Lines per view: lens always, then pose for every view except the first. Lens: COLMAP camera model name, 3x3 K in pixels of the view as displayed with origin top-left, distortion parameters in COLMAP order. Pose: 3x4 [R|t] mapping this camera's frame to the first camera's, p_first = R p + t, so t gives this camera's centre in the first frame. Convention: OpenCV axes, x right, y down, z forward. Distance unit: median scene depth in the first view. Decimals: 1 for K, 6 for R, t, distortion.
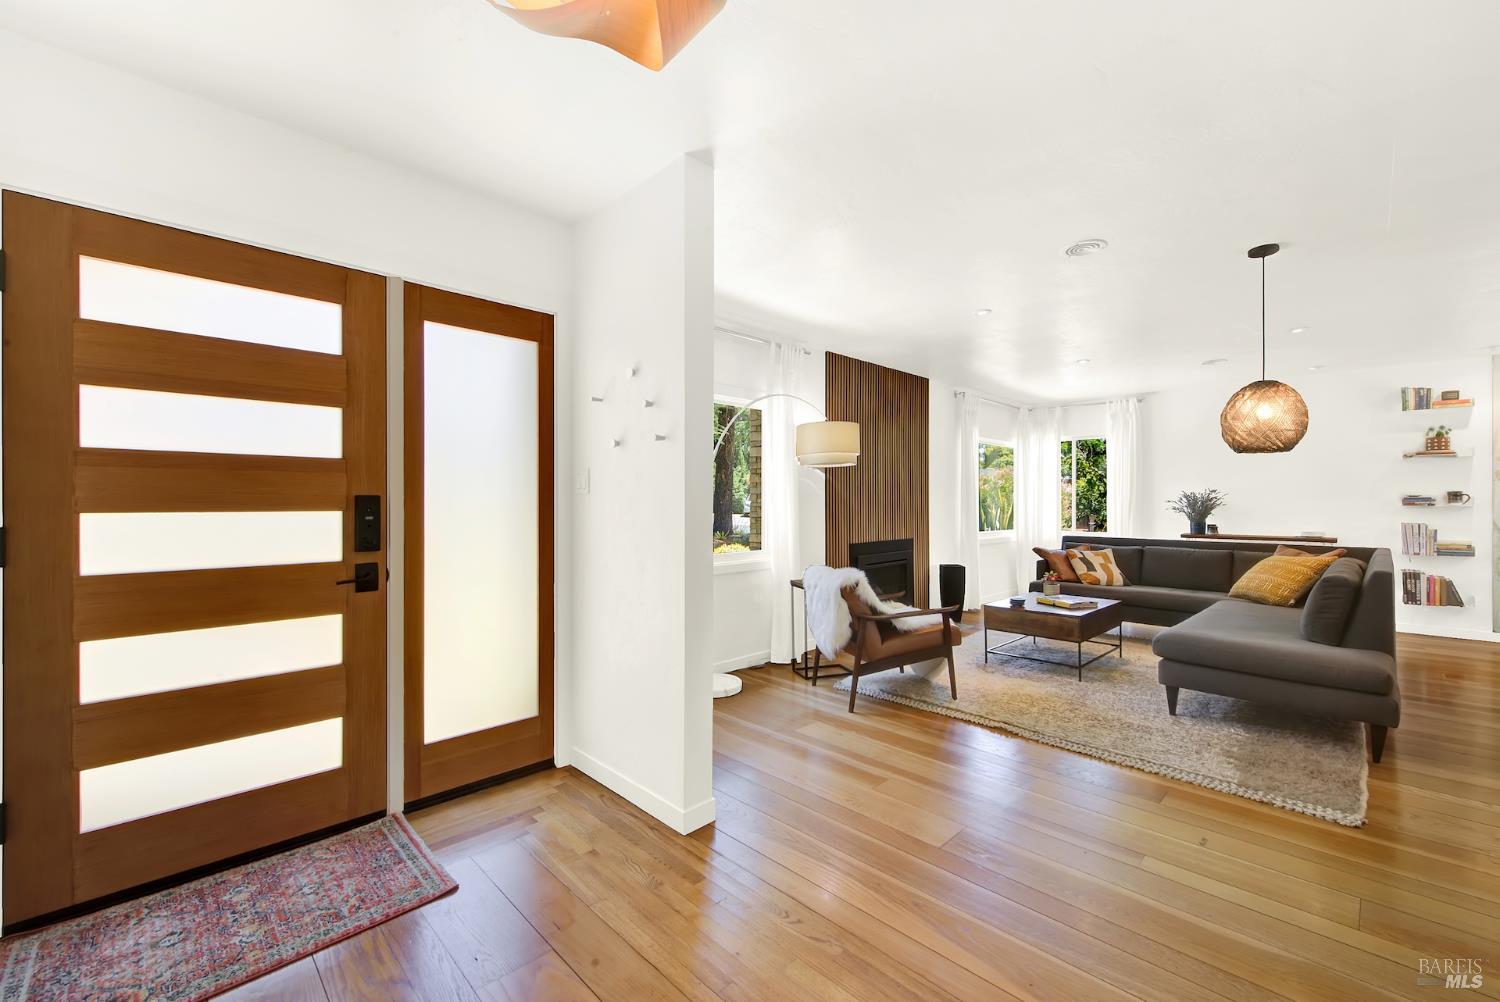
lens RADIAL K [[610.2, 0, 756.0], [0, 610.2, 503.9], [0, 0, 1]] dist [-0.000524, -0.000478]
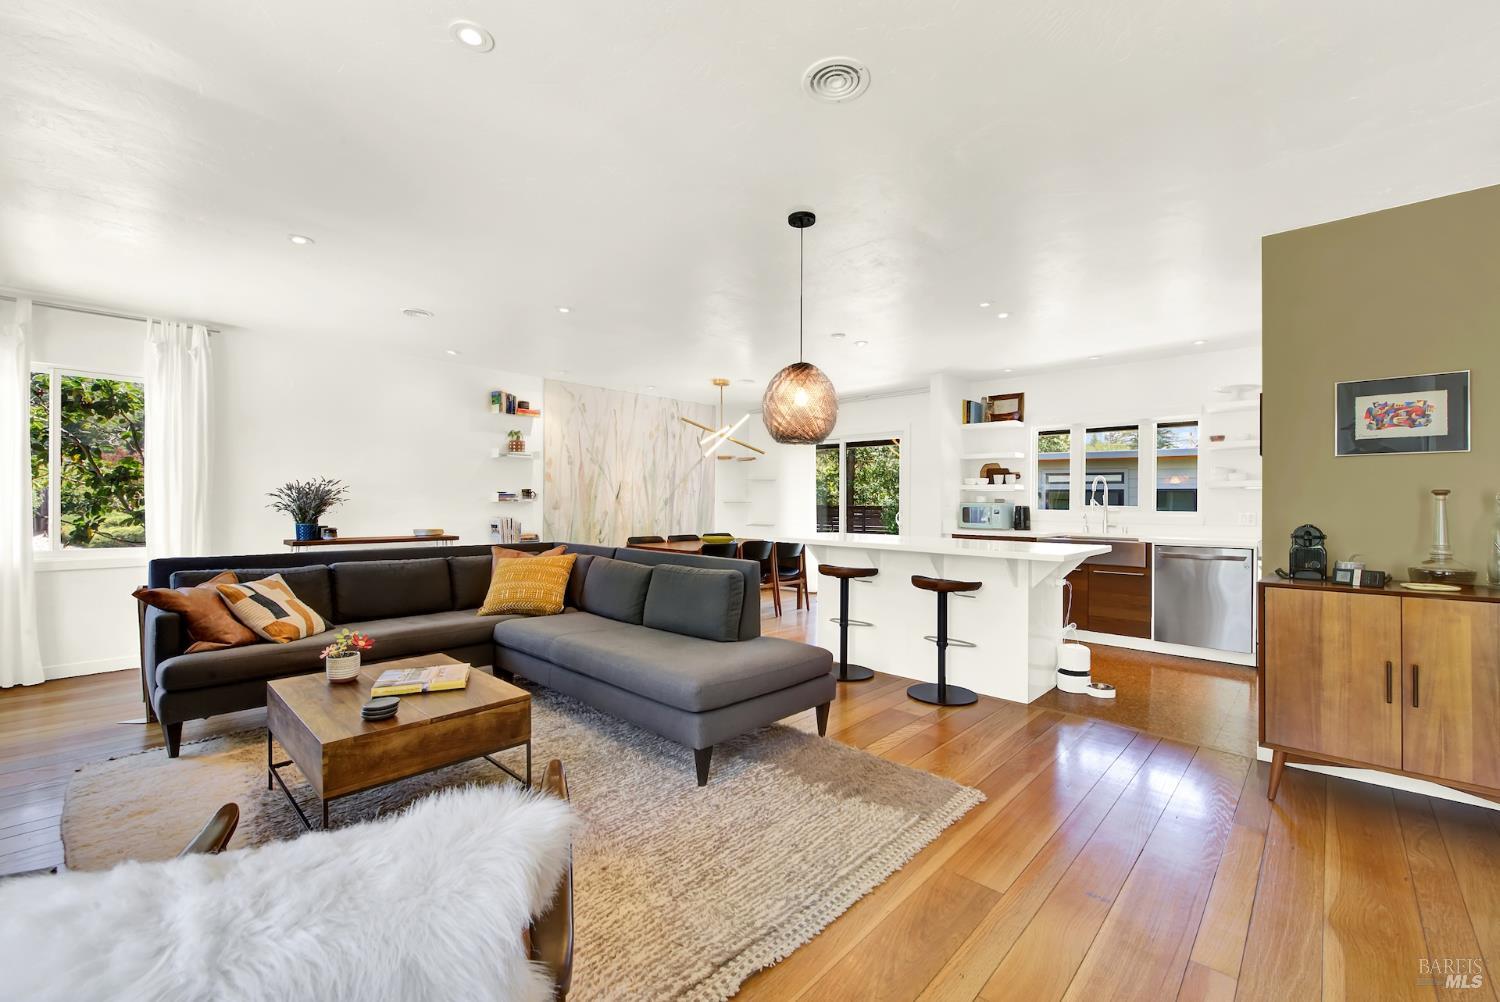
lens RADIAL K [[616.4, 0, 760.1], [0, 616.4, 505.0], [0, 0, 1]] dist [0.000914, -0.000248]
pose [[-0.046294, -0.006458, 0.998907, -0.050823], [-0.005334, 0.999966, 0.006218, 0.000519], [-0.998914, -0.005041, -0.046327, 0.736606]]
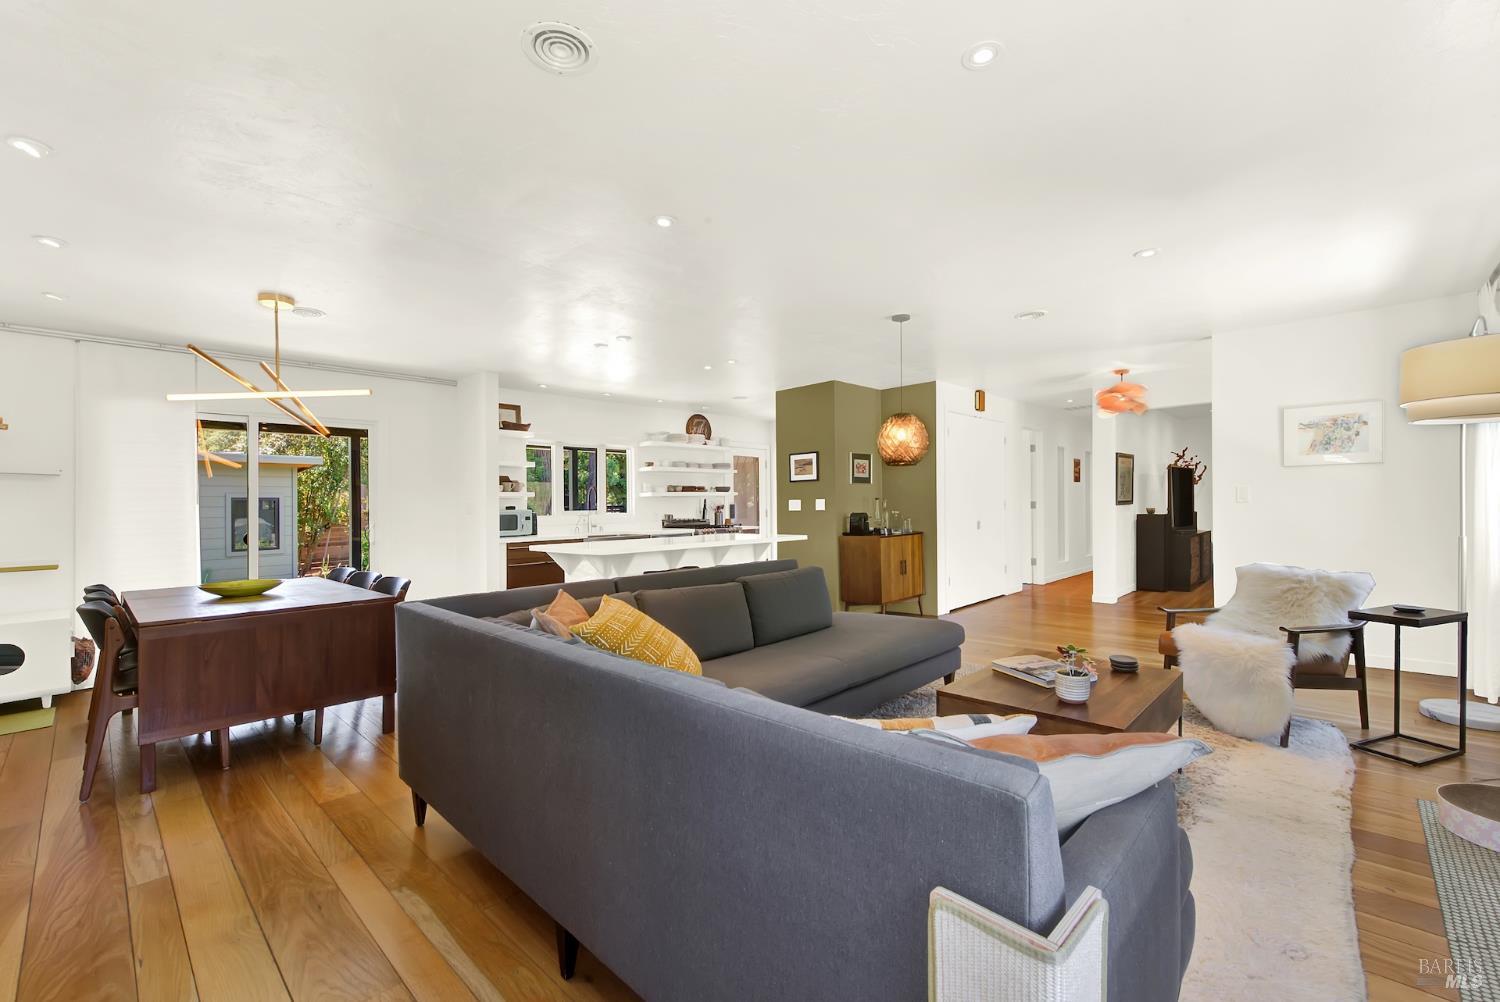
lens RADIAL K [[626.9, 0, 761.8], [0, 626.9, 490.3], [0, 0, 1]] dist [-0.001101, -0.000395]
pose [[-0.999115, 0.016914, -0.038518, 0.797894], [0.017805, 0.999579, -0.022915, -0.000224], [0.038115, -0.023581, -0.998995, 1.604182]]
